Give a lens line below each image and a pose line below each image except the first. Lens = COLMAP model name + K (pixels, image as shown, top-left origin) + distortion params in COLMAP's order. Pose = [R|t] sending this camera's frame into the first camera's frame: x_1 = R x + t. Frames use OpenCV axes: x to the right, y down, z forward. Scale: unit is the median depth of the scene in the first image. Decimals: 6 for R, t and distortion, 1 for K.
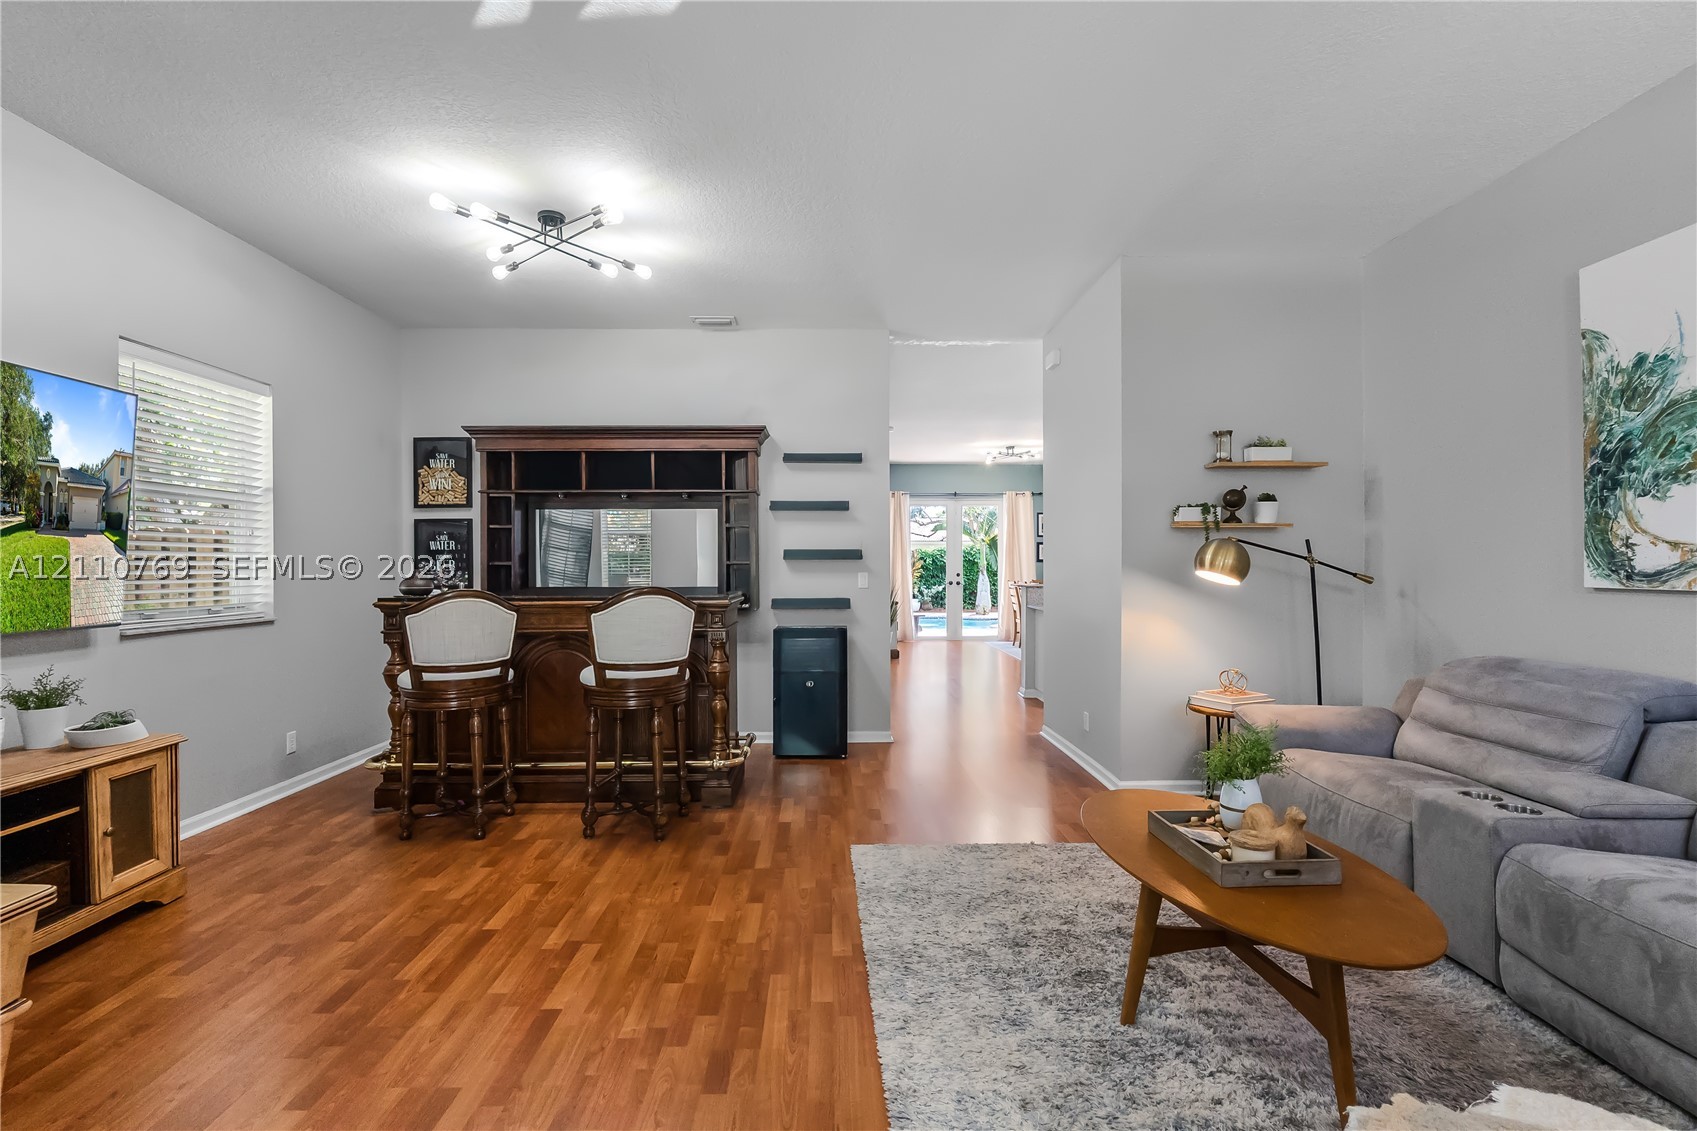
lens RADIAL K [[788.6, 0, 849.3], [0, 788.6, 576.0], [0, 0, 1]] dist [-0.001863, -0.000031]
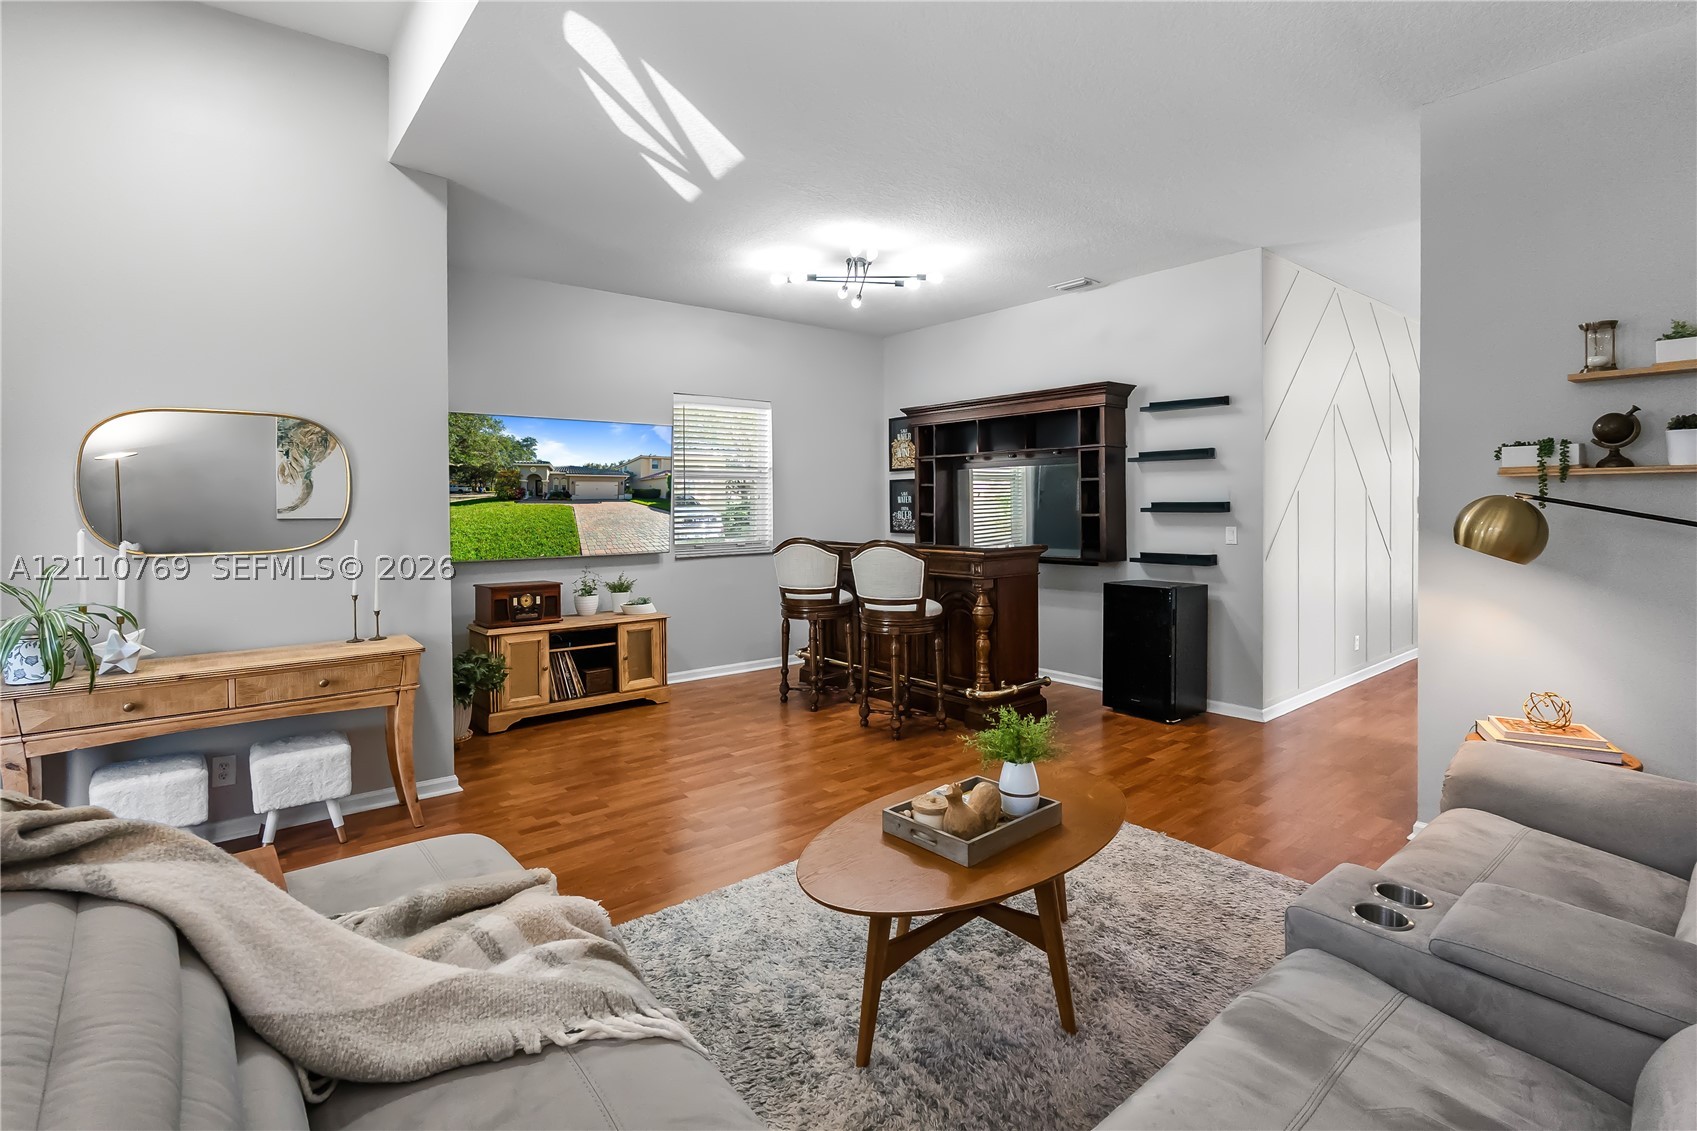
lens RADIAL K [[827.9, 0, 855.7], [0, 827.9, 536.7], [0, 0, 1]] dist [0.011619, -0.000119]
pose [[0.615960, 0.030957, -0.787169, 0.768042], [-0.003483, 0.999325, 0.036576, -0.040763], [0.787770, -0.019788, 0.615652, 0.135197]]
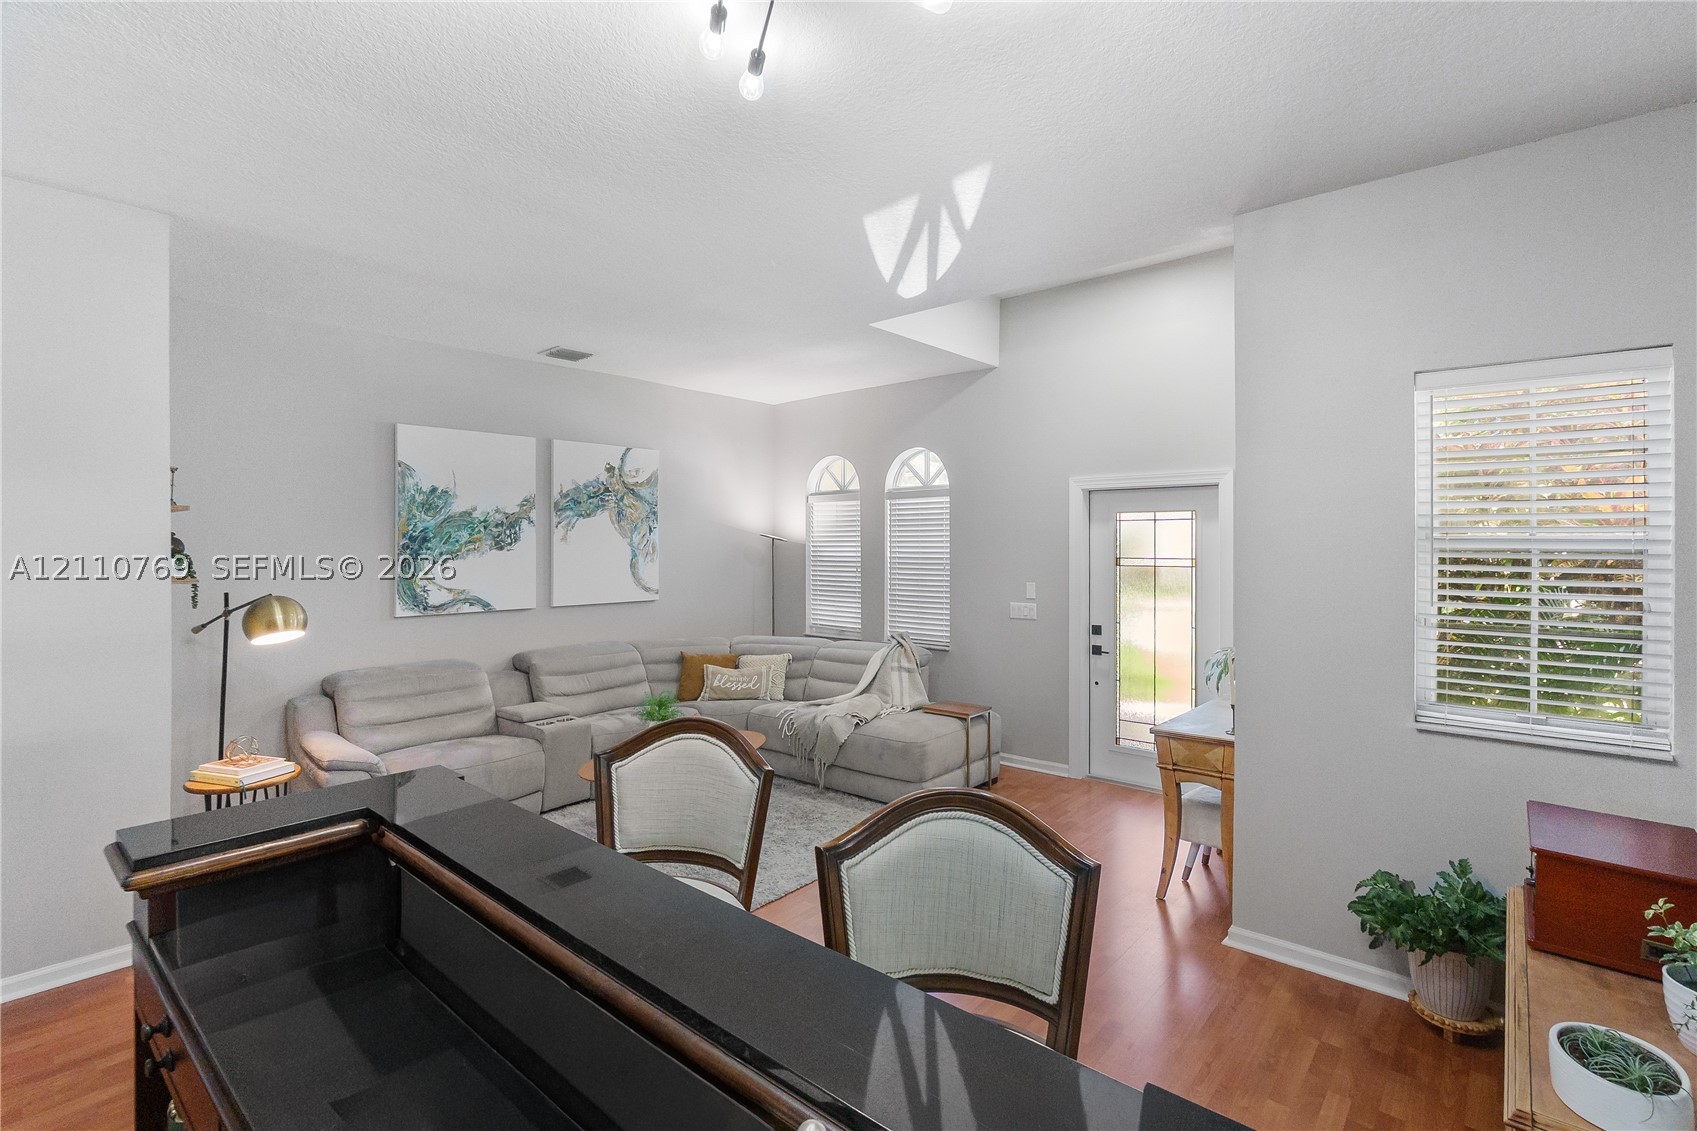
lens RADIAL K [[783.3, 0, 844.5], [0, 783.3, 556.1], [0, 0, 1]] dist [-0.003153, 0.000187]
pose [[-0.738814, -0.004508, 0.673895, -0.736621], [0.014182, 0.999652, 0.022234, -0.116912], [-0.673761, 0.025984, -0.738493, 1.356392]]
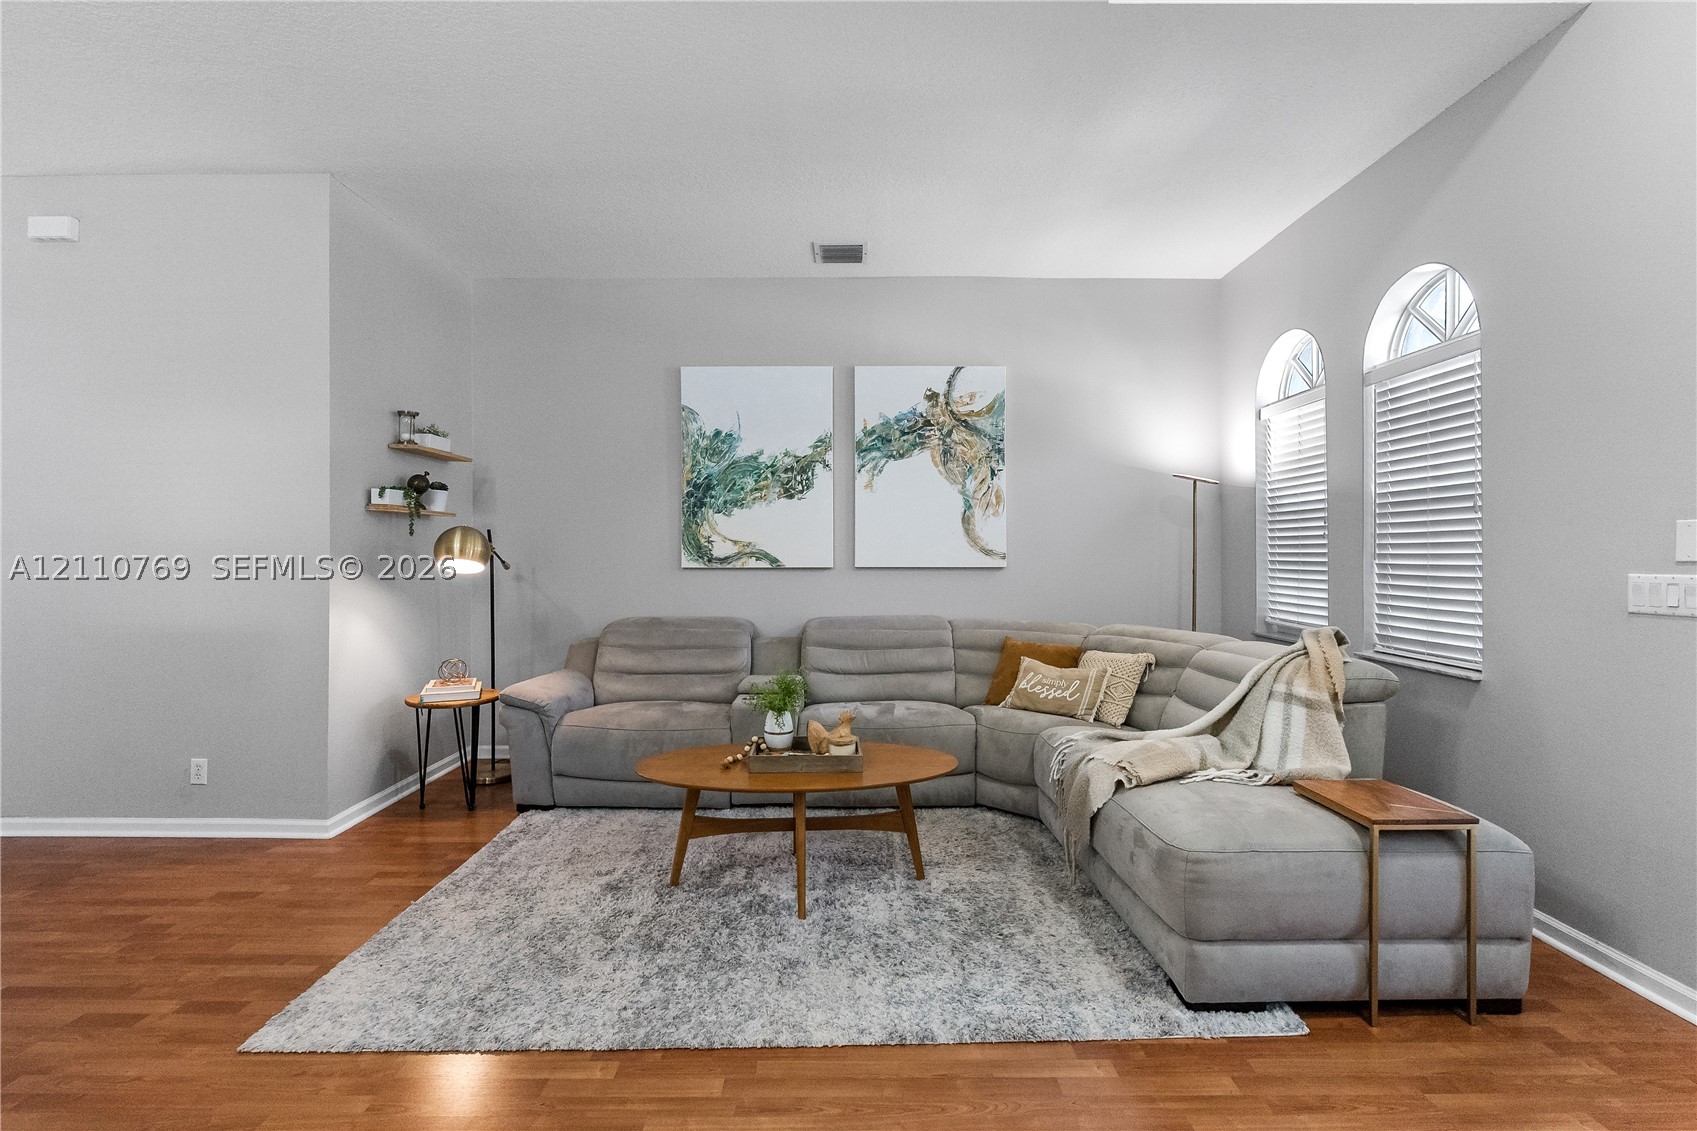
lens RADIAL K [[783.3, 0, 844.5], [0, 783.3, 556.1], [0, 0, 1]] dist [-0.003153, 0.000187]
pose [[0.014792, 0.001458, 0.999890, -0.548655], [0.014570, 0.999892, -0.001673, -0.001065], [-0.999784, 0.014593, 0.014769, 0.560102]]
